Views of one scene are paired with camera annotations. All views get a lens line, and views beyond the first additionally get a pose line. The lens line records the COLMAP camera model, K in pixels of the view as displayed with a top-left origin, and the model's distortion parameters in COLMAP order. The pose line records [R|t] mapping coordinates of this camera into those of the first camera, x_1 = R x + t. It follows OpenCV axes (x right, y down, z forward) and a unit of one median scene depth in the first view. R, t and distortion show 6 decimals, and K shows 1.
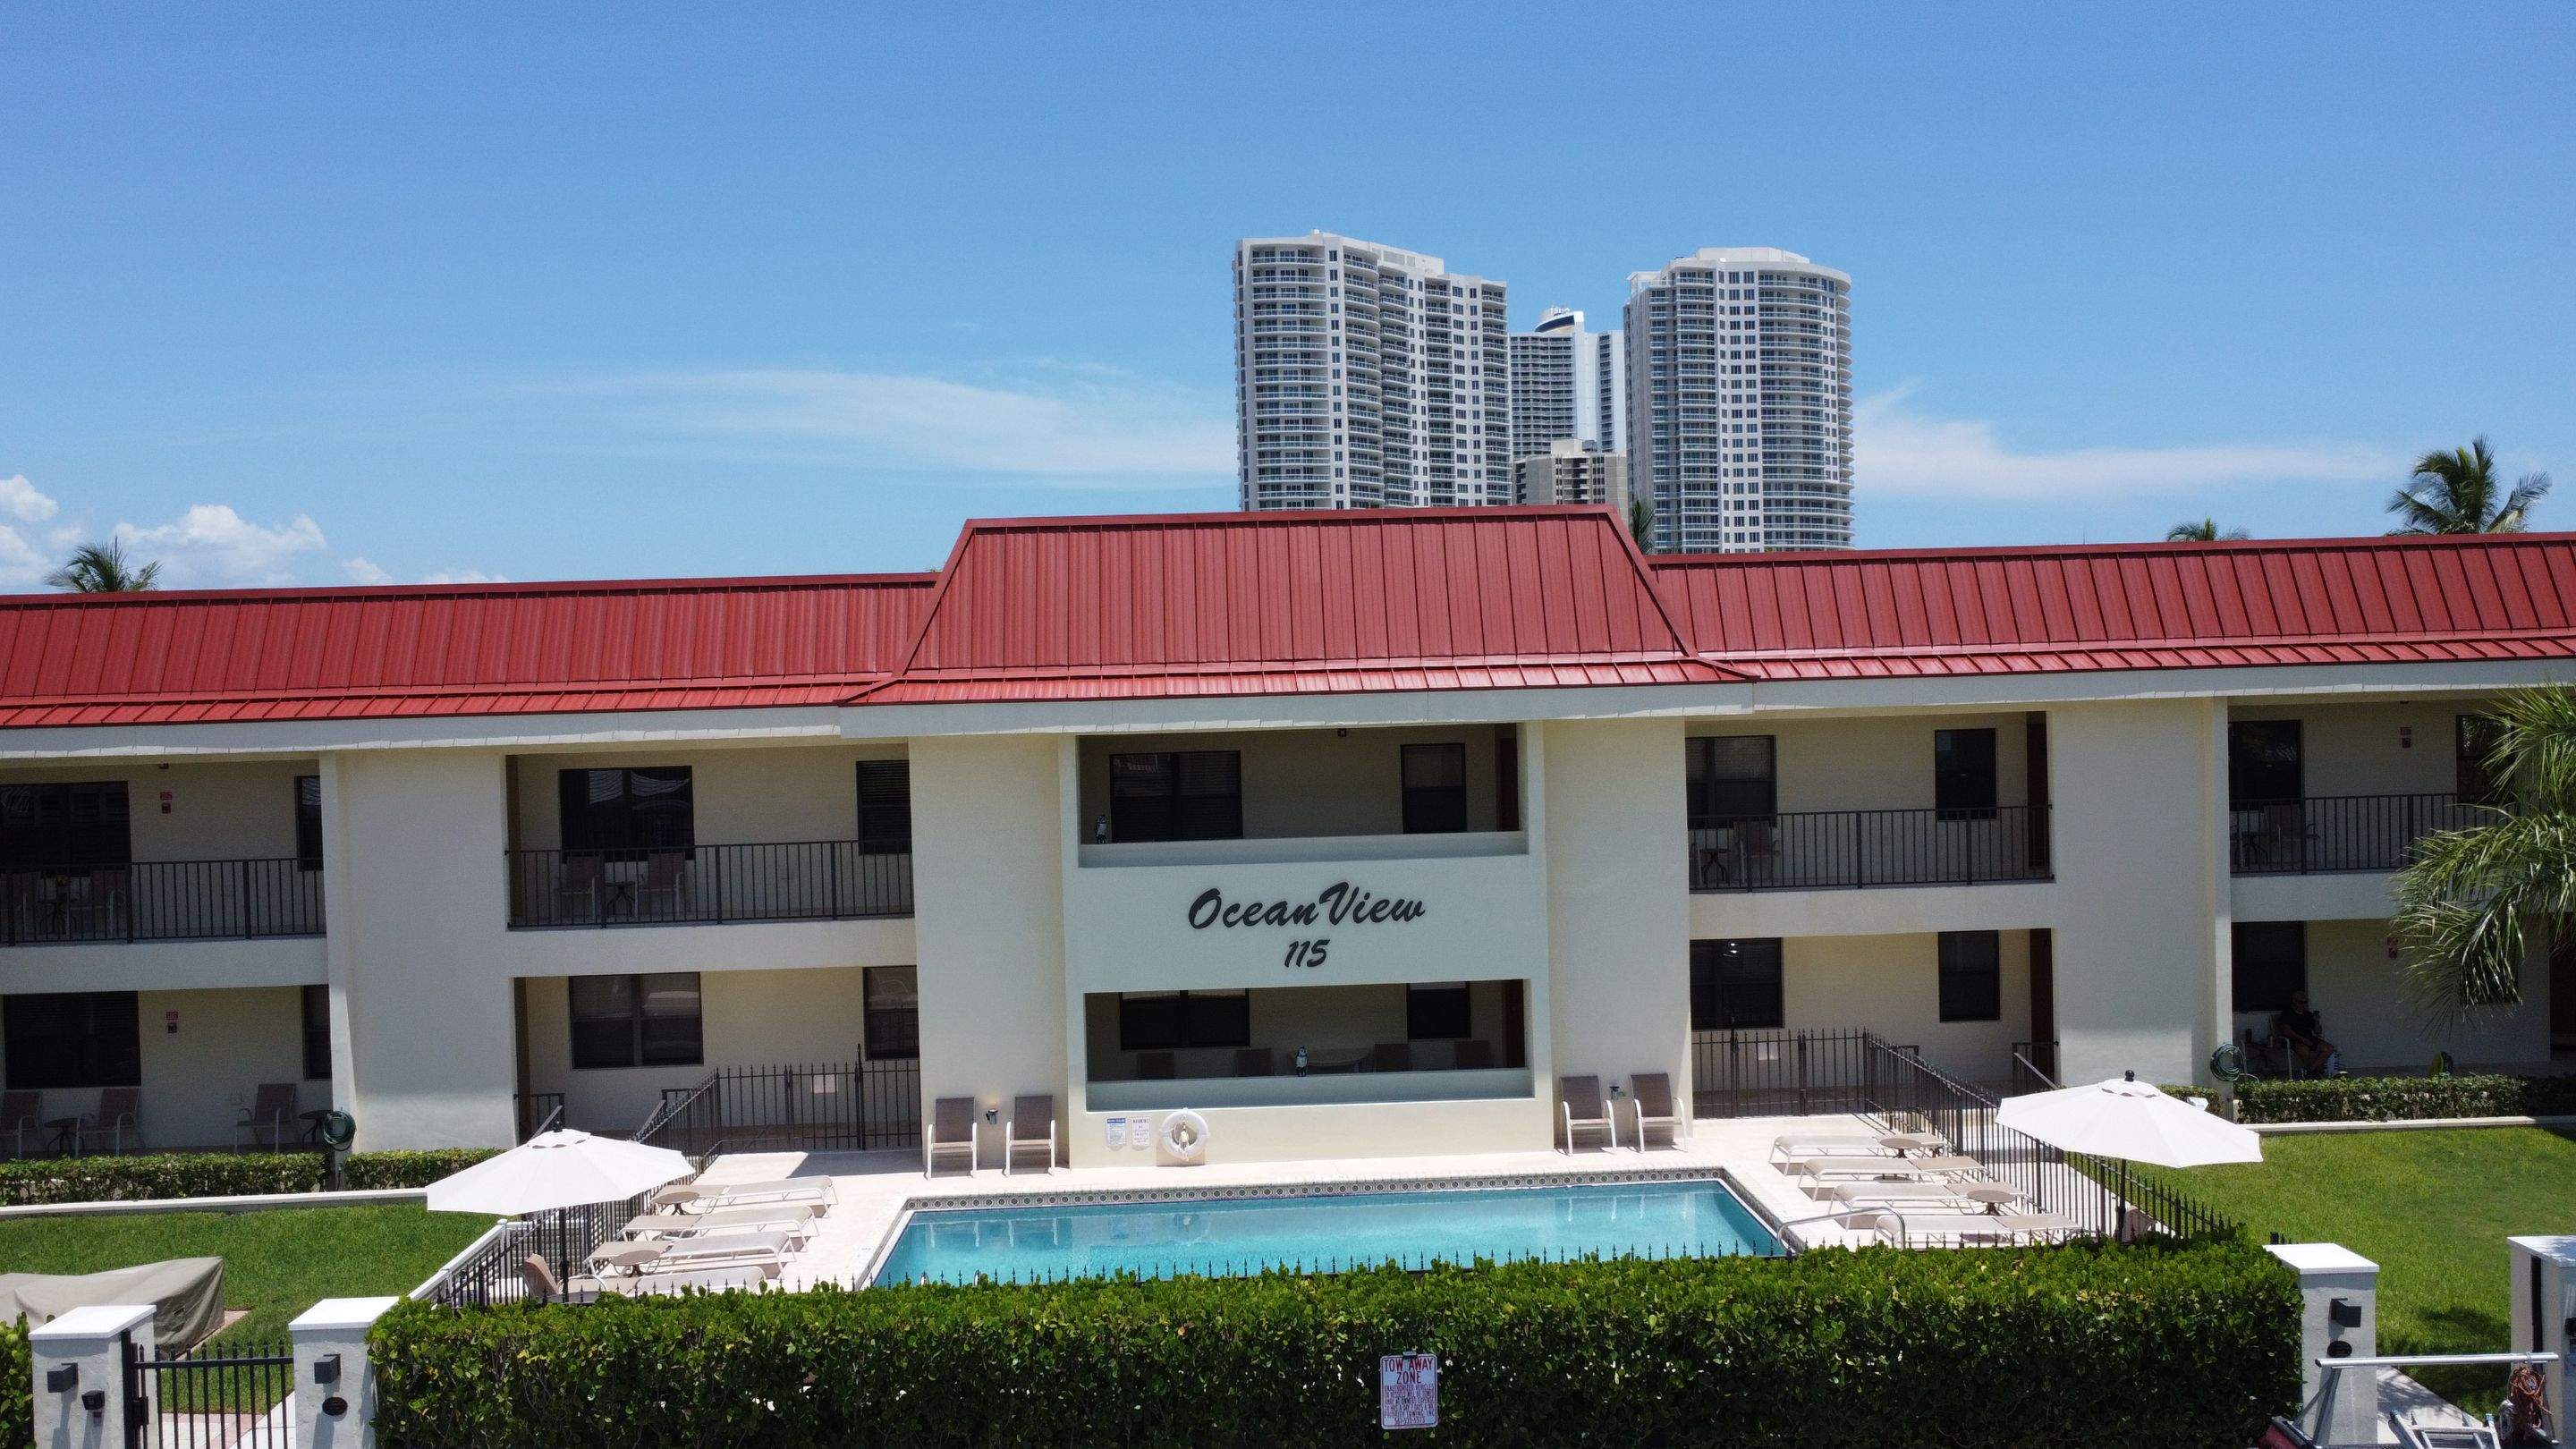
lens RADIAL K [[1927.9, 0, 1289.4], [0, 1927.9, 719.1], [0, 0, 1]] dist [0.002473, -0.006472]
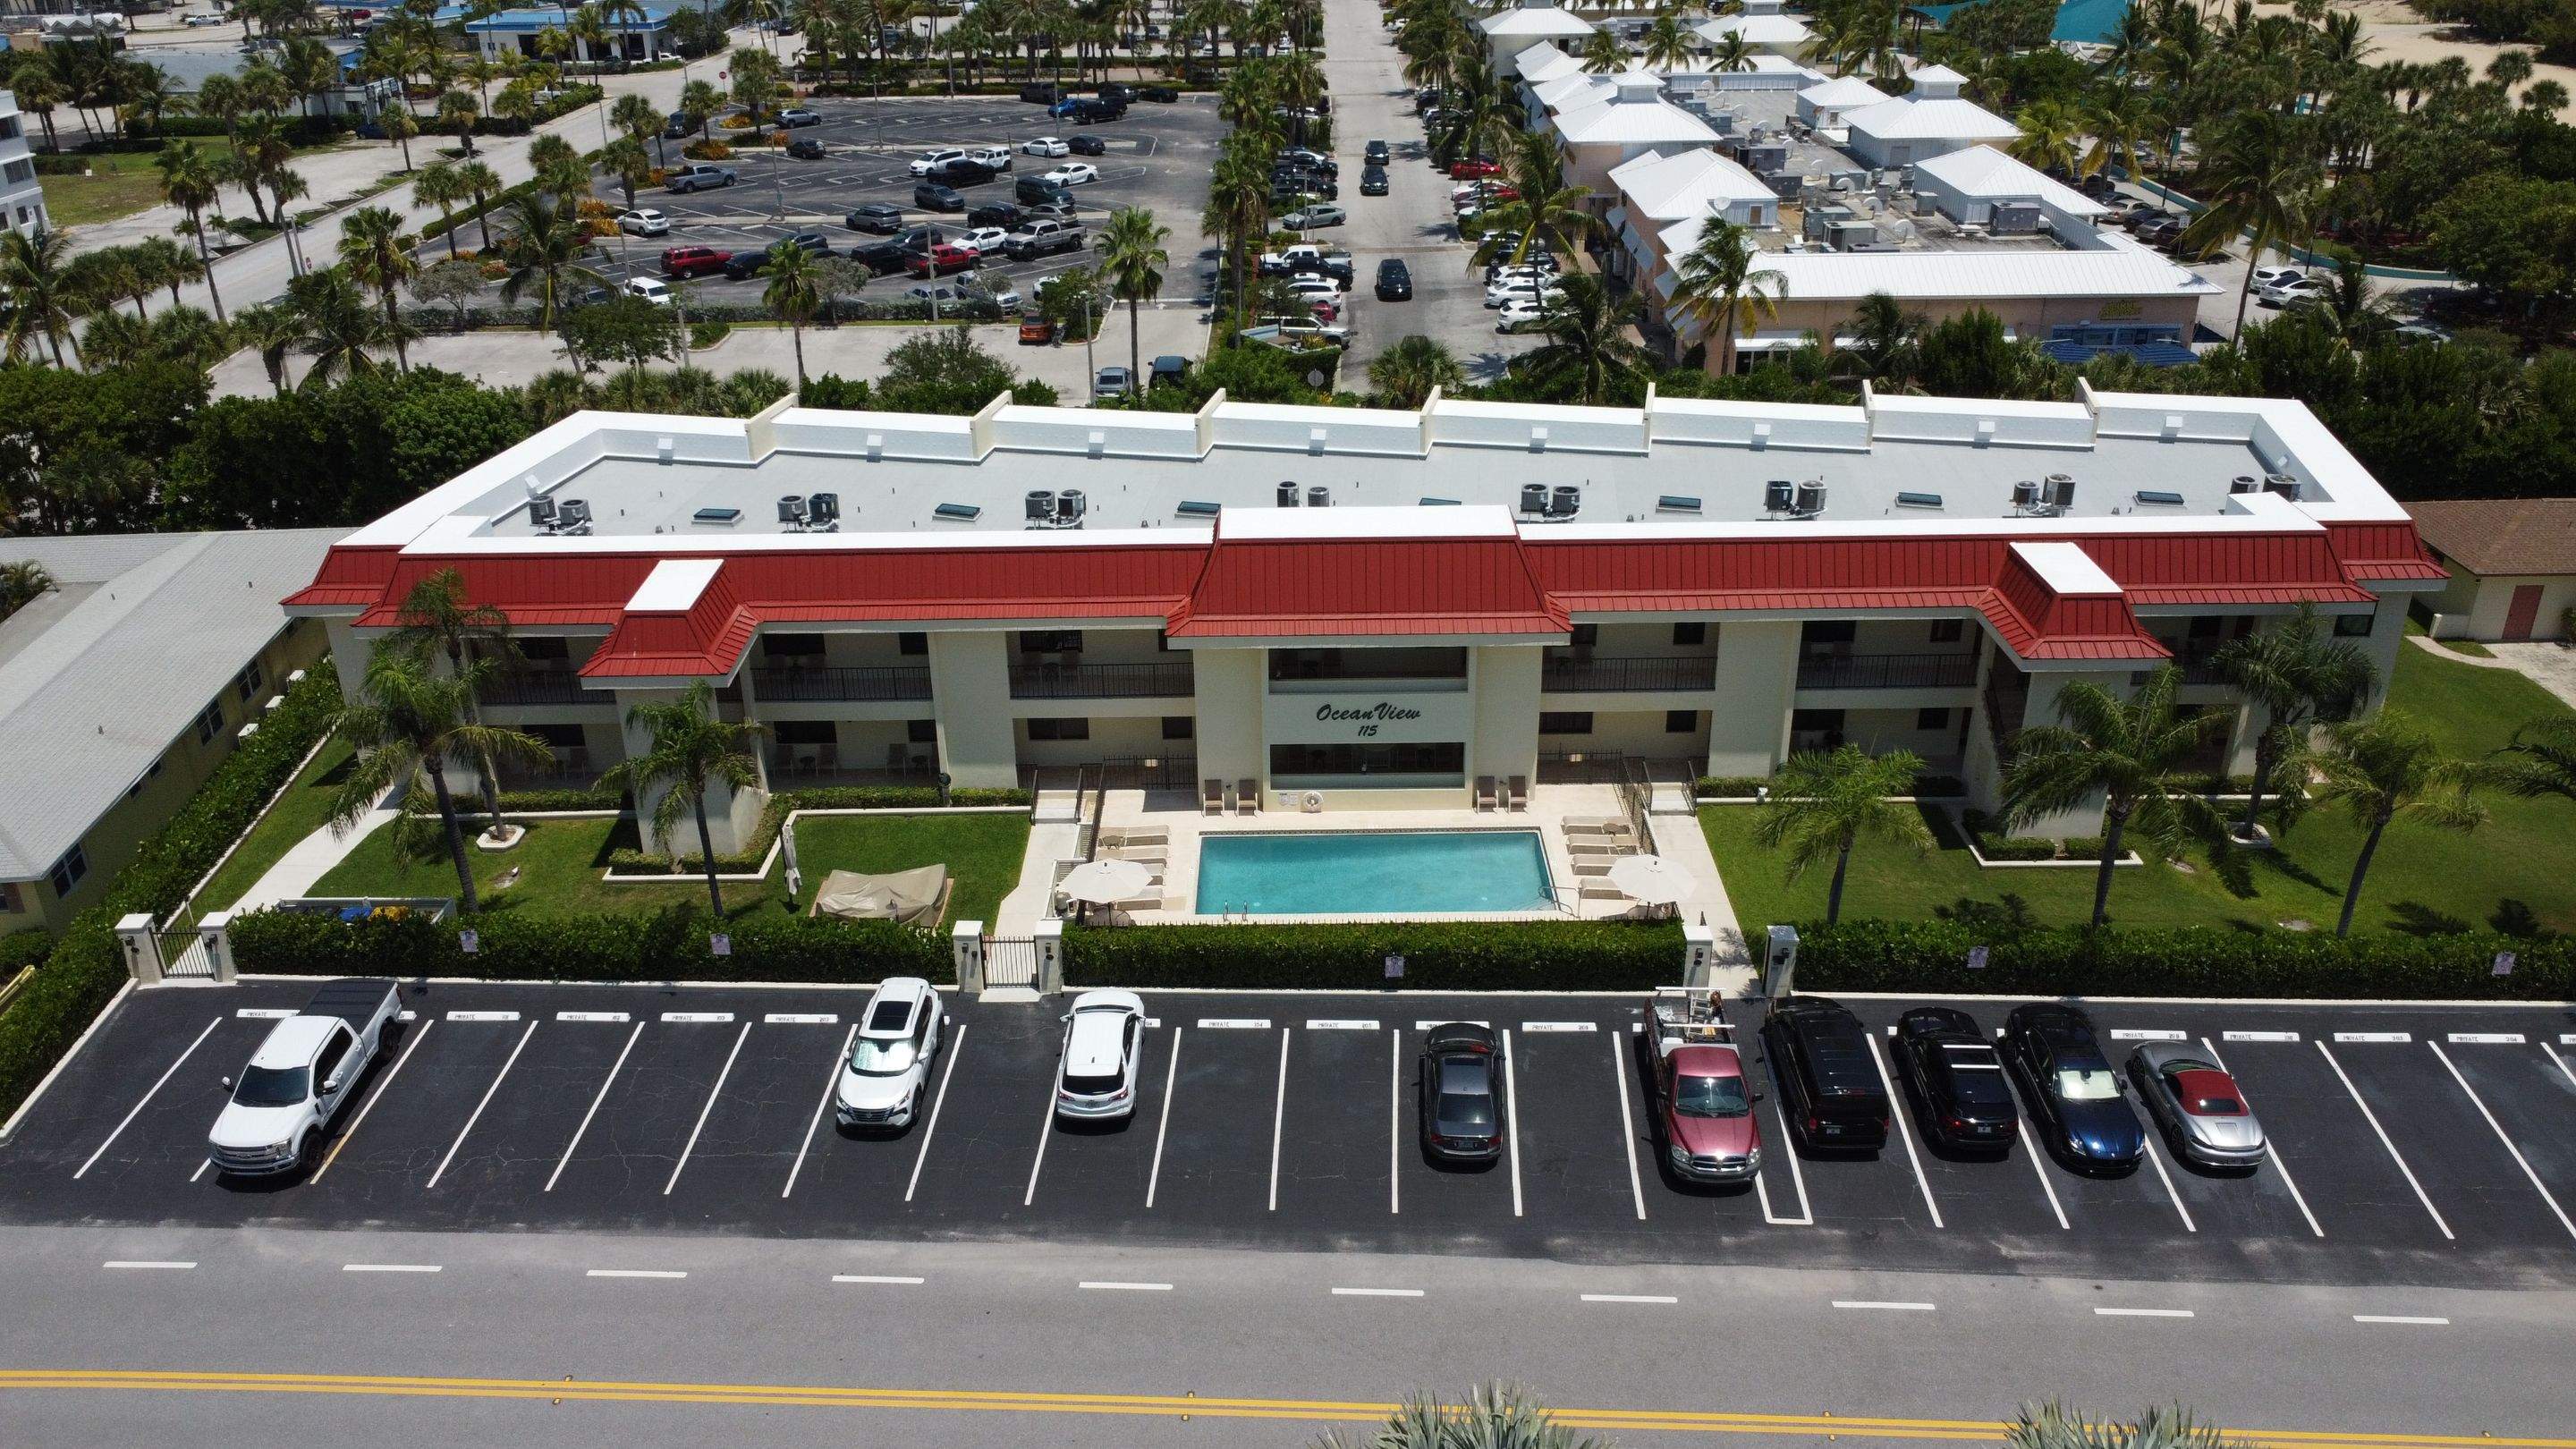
lens RADIAL K [[1927.9, 0, 1293.9], [0, 1927.9, 725.2], [0, 0, 1]] dist [0.002473, -0.006472]
pose [[0.999259, 0.030642, -0.023279, -0.025256], [-0.018047, 0.907445, 0.419784, -0.833340], [0.033987, -0.419053, 0.907325, -1.062884]]
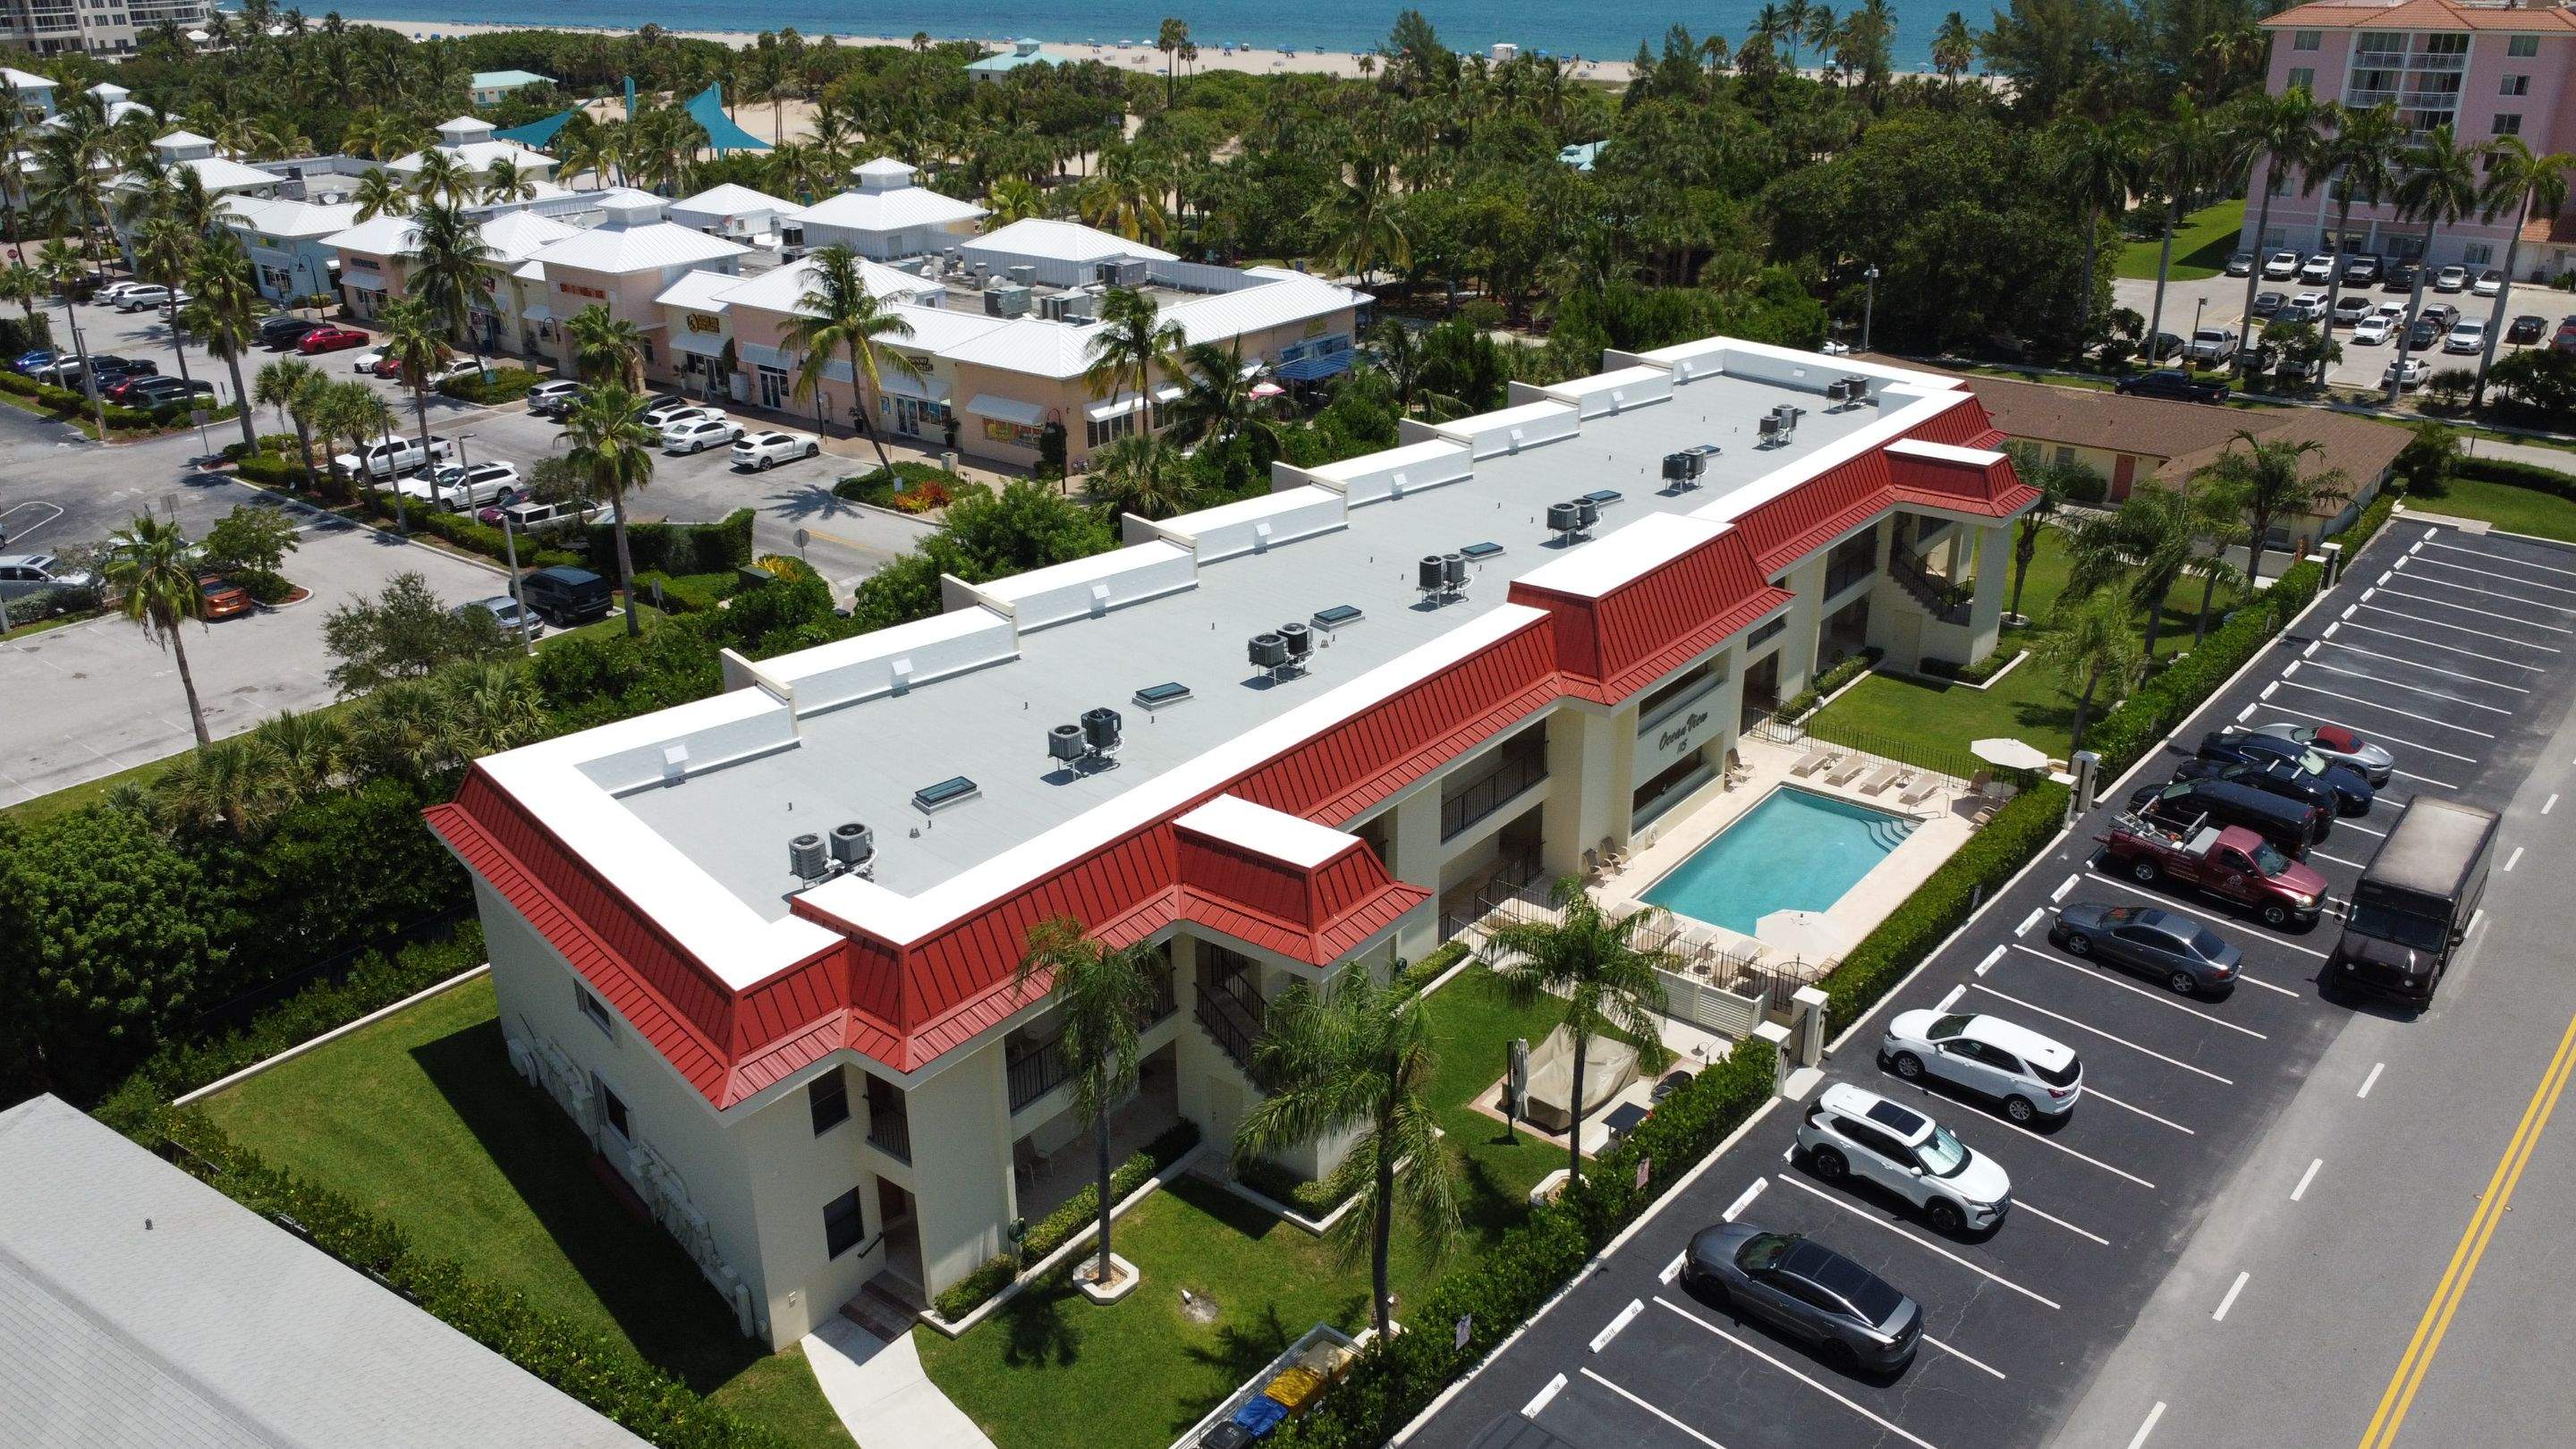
lens RADIAL K [[1927.9, 0, 1274.6], [0, 1927.9, 708.7], [0, 0, 1]] dist [0.002473, -0.006472]
pose [[0.658553, -0.275483, 0.700298, -0.357687], [0.014687, 0.935113, 0.354044, -0.793832], [-0.752391, -0.222872, 0.619868, -0.010235]]
